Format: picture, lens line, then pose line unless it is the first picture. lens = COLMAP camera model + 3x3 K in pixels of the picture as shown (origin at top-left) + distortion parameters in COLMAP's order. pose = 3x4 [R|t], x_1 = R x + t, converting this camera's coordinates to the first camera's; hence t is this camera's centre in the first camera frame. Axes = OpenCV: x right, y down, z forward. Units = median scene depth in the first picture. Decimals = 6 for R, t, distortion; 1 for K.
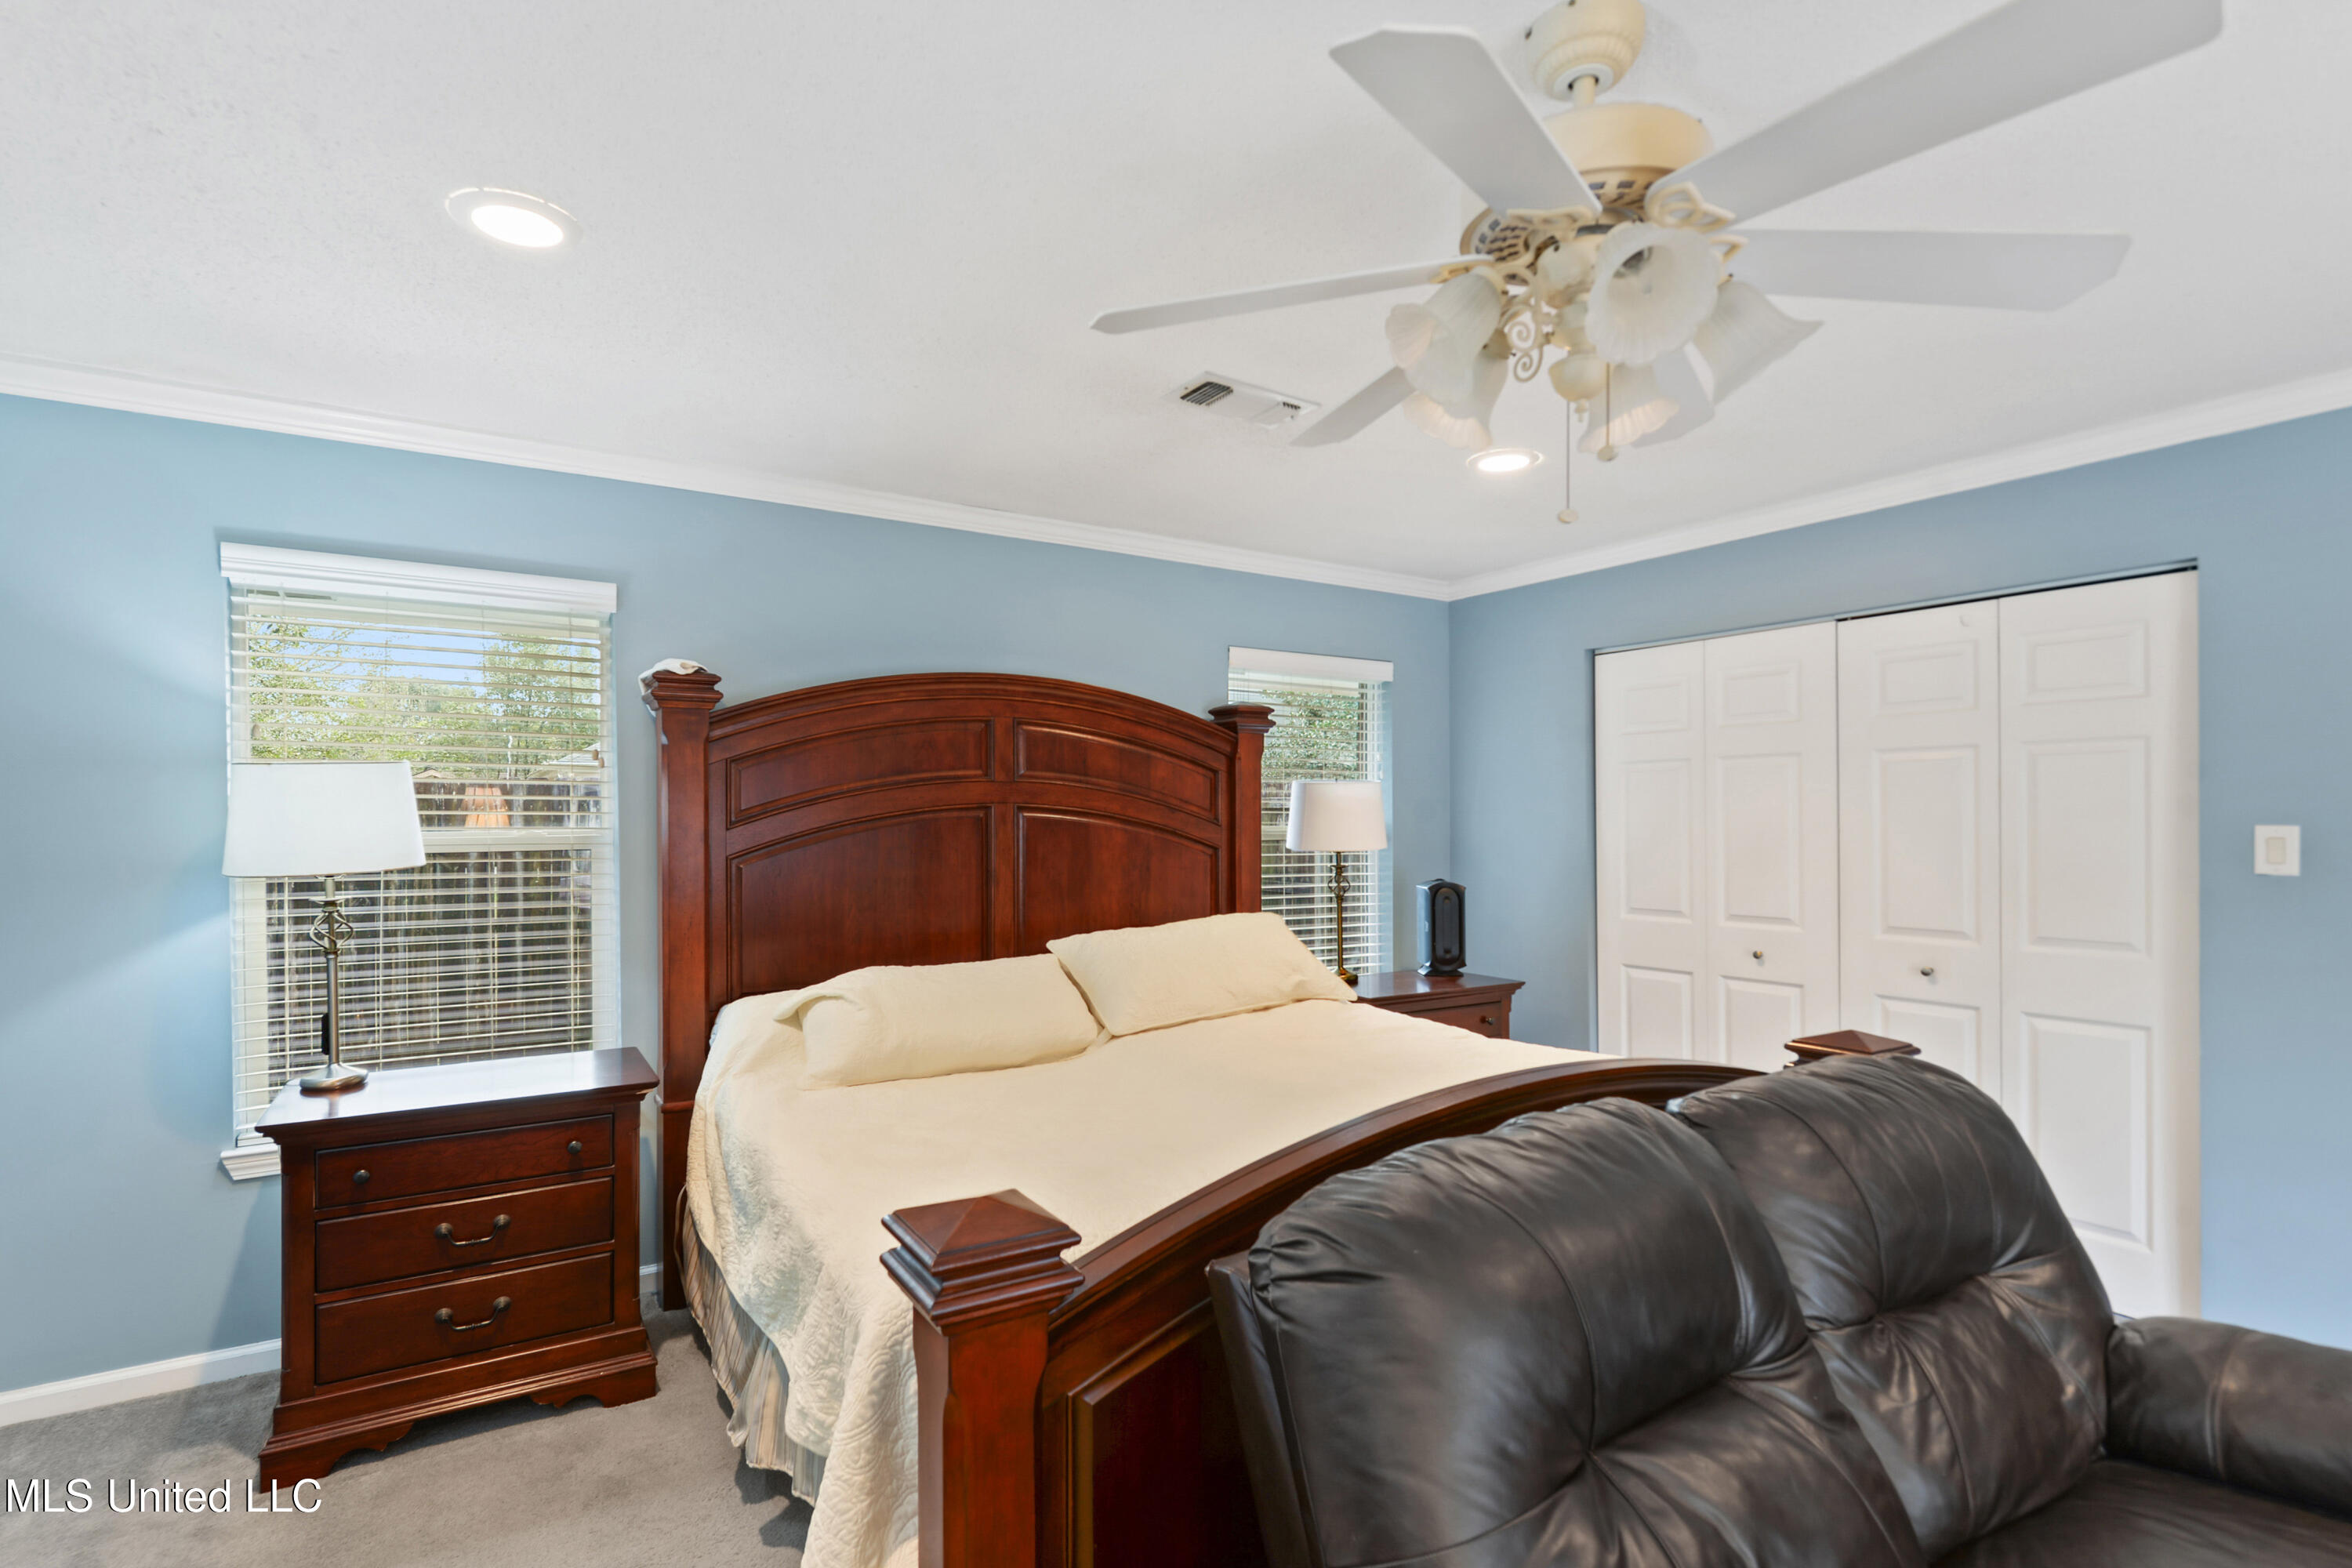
lens RADIAL K [[1116.8, 0, 1175.9], [0, 1116.8, 797.8], [0, 0, 1]] dist [0.005058, 0.000236]
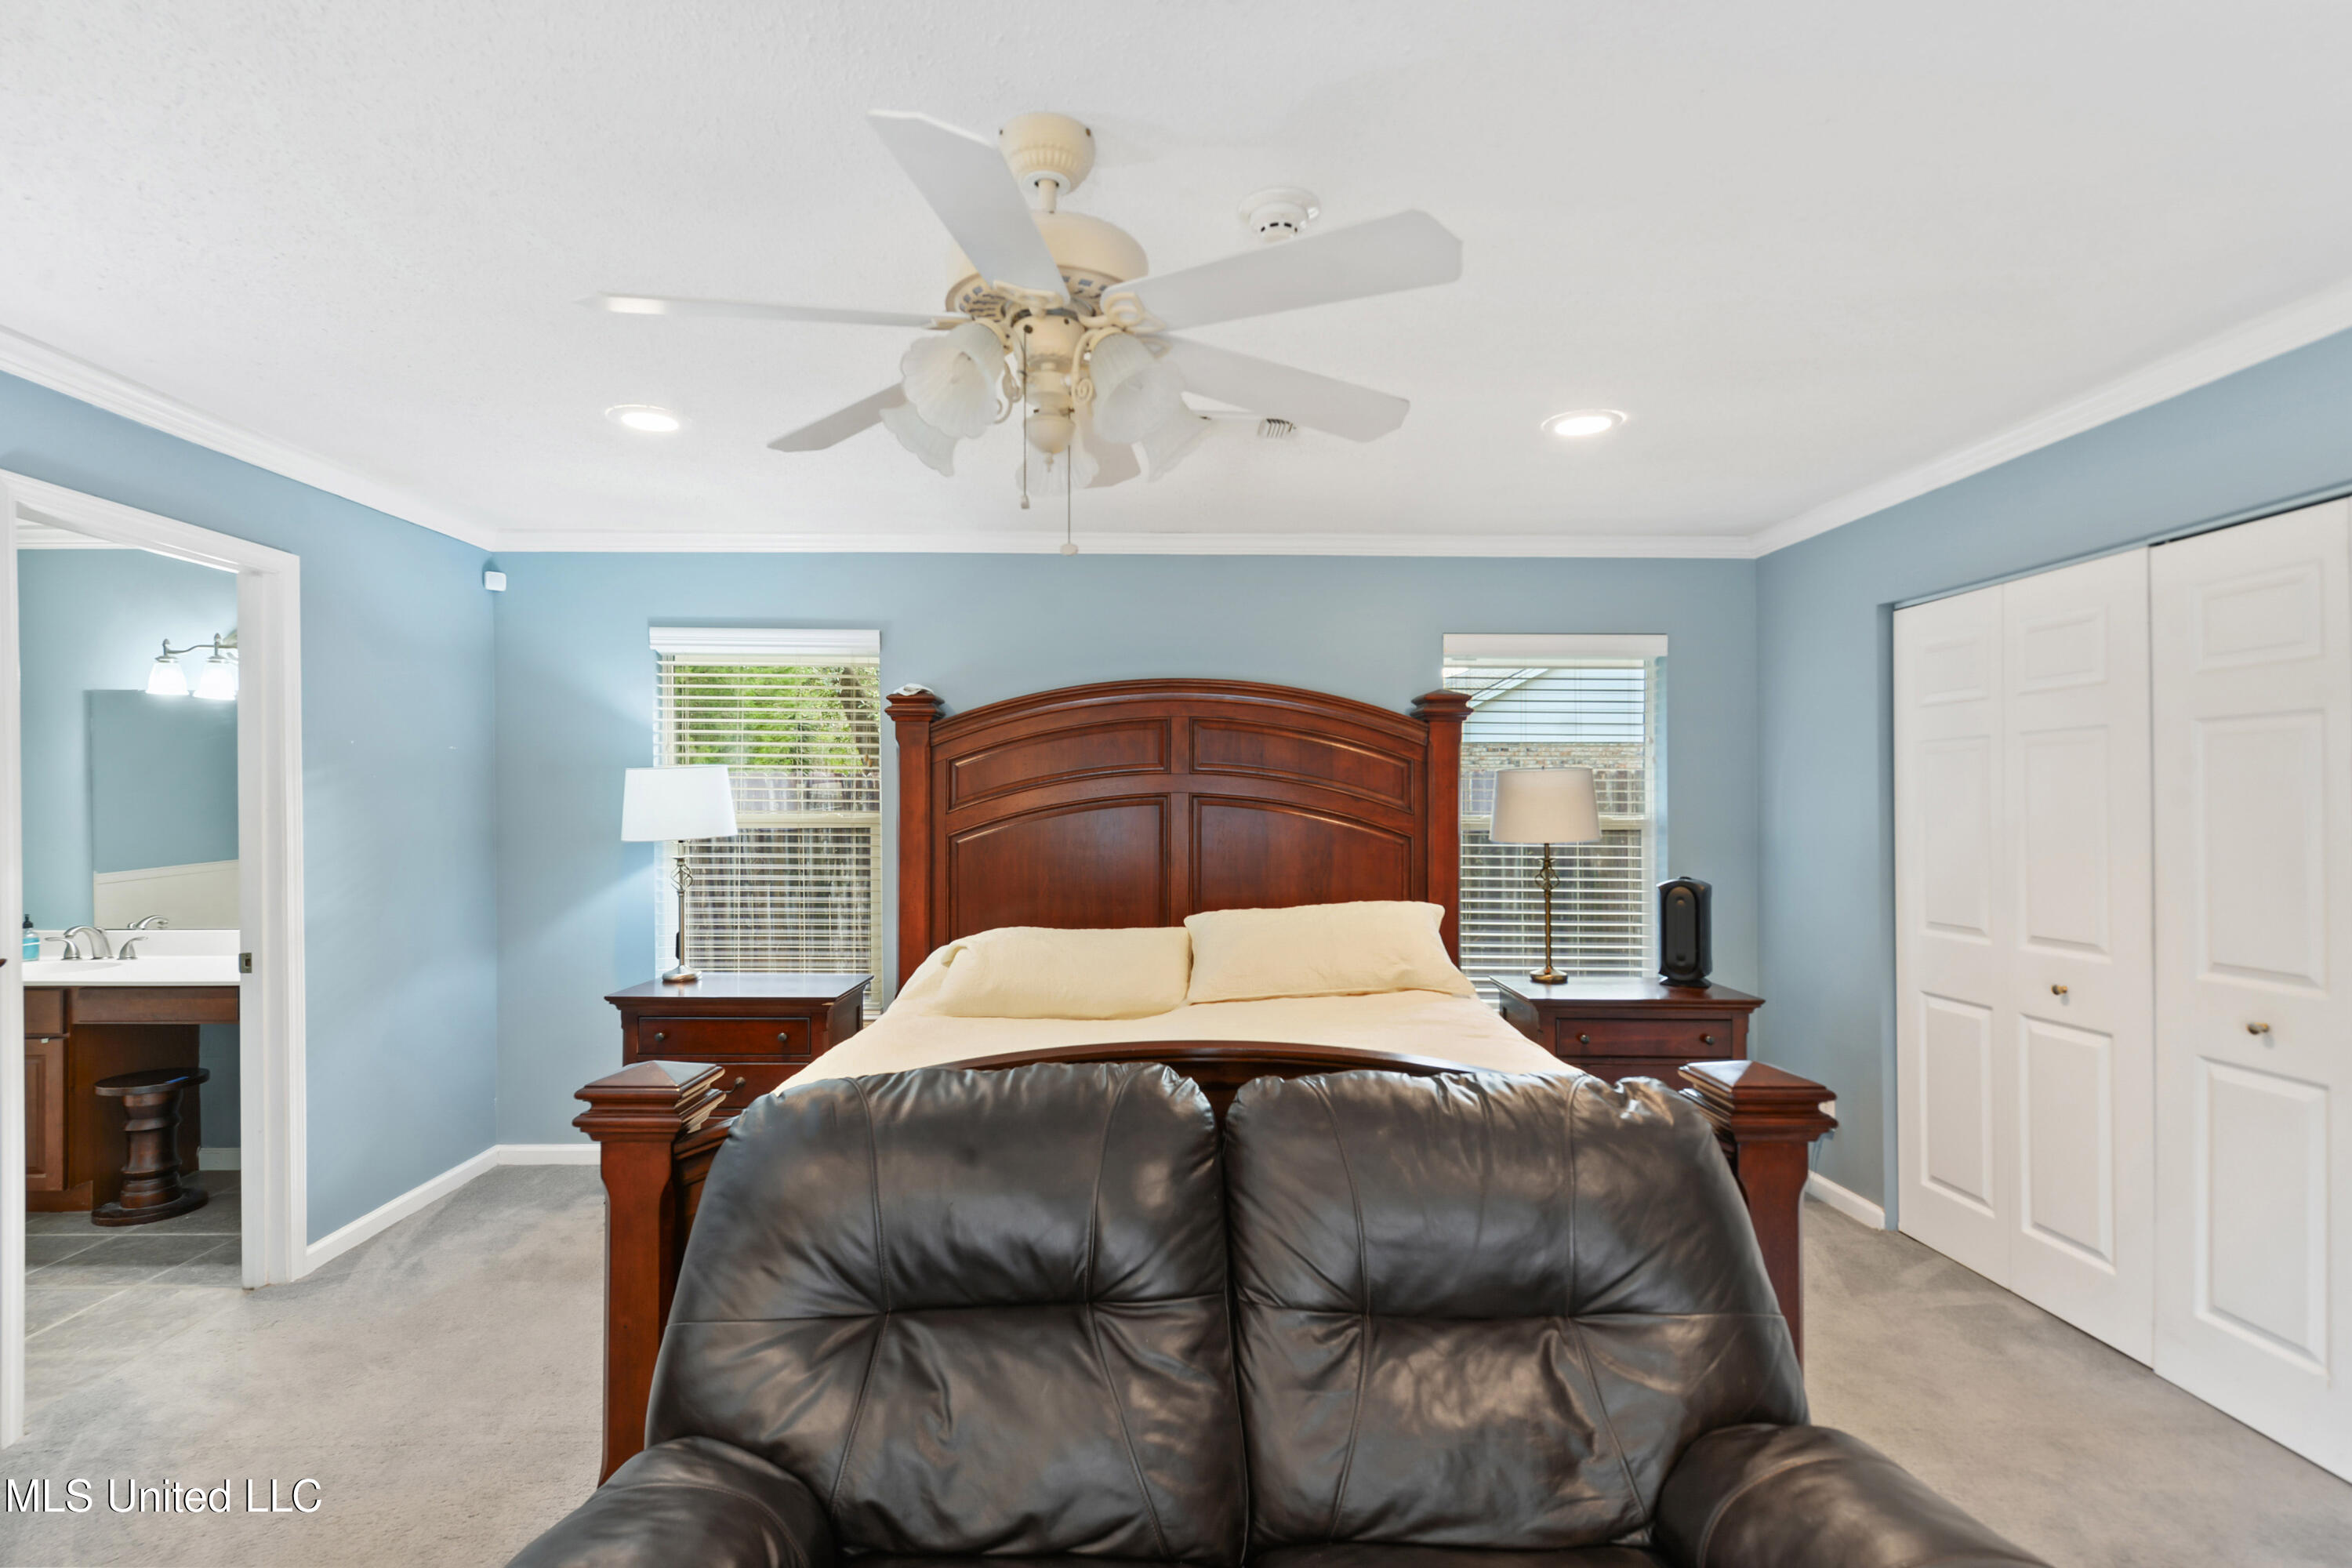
lens RADIAL K [[1116.8, 0, 1162.6], [0, 1116.8, 788.3], [0, 0, 1]] dist [0.005058, 0.000236]
pose [[0.855250, -0.002985, -0.518207, 0.426579], [0.004982, 0.999985, 0.002463, -0.002899], [0.518192, -0.004688, 0.855251, 0.027147]]
